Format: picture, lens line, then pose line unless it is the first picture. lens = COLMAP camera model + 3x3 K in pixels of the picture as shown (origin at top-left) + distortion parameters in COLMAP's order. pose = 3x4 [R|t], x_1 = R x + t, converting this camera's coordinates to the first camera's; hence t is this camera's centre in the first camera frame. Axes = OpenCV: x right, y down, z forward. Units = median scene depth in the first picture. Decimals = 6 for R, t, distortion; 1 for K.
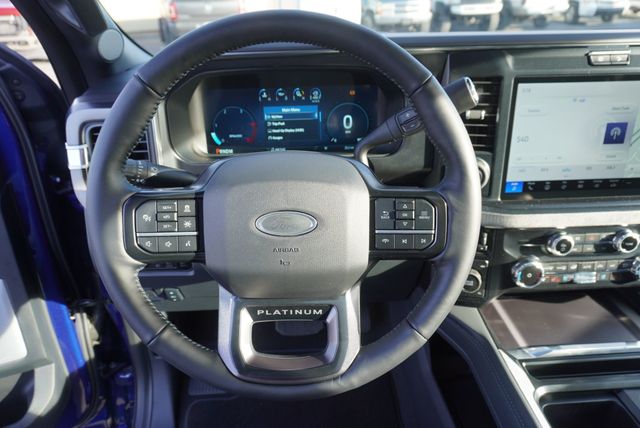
lens RADIAL K [[435.6, 0, 320.0], [0, 435.6, 214.0], [0, 0, 1]] dist [-0.032533, 0.031438]
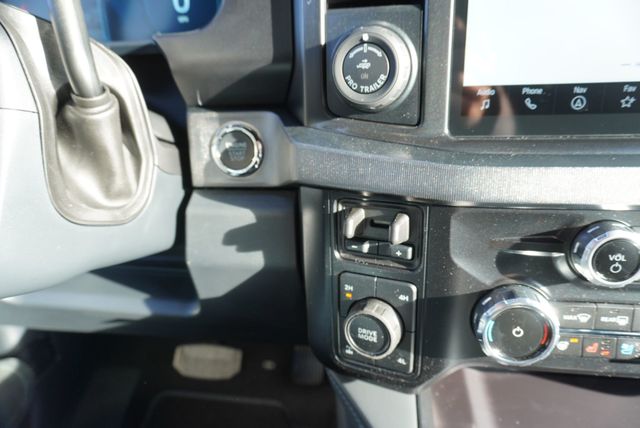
lens RADIAL K [[435.6, 0, 320.0], [0, 435.6, 214.0], [0, 0, 1]] dist [-0.032533, 0.031438]
pose [[0.981505, 0.049721, -0.184865, 0.377865], [-0.056467, 0.997910, -0.031405, 0.060246], [0.182917, 0.041263, 0.982262, 0.591045]]
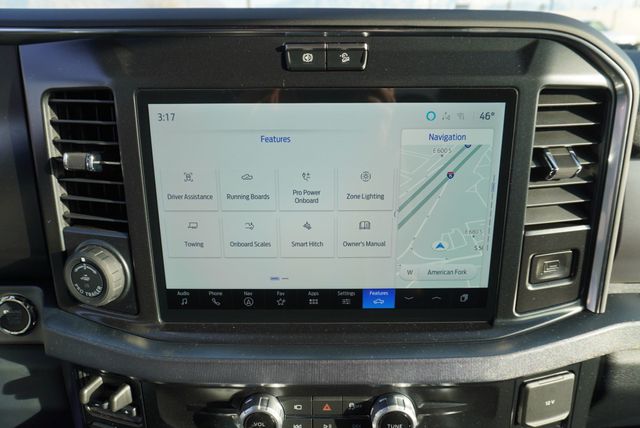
lens RADIAL K [[435.6, 0, 320.0], [0, 435.6, 214.0], [0, 0, 1]] dist [-0.032533, 0.031438]
pose [[0.998828, 0.028256, -0.039297, 0.628546], [-0.031009, 0.996973, -0.071303, -0.132289], [0.037164, 0.072438, 0.996680, 0.473710]]
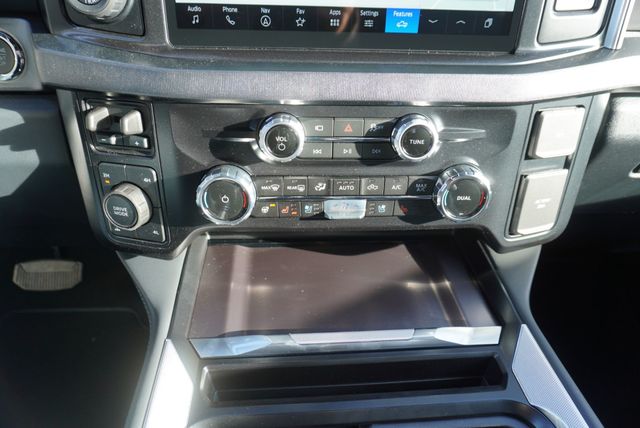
lens RADIAL K [[435.6, 0, 320.0], [0, 435.6, 214.0], [0, 0, 1]] dist [-0.032533, 0.031438]
pose [[0.998375, 0.032174, 0.047033, 0.570417], [-0.037400, 0.992679, 0.114844, 0.096189], [-0.042993, -0.116417, 0.992269, 0.486739]]
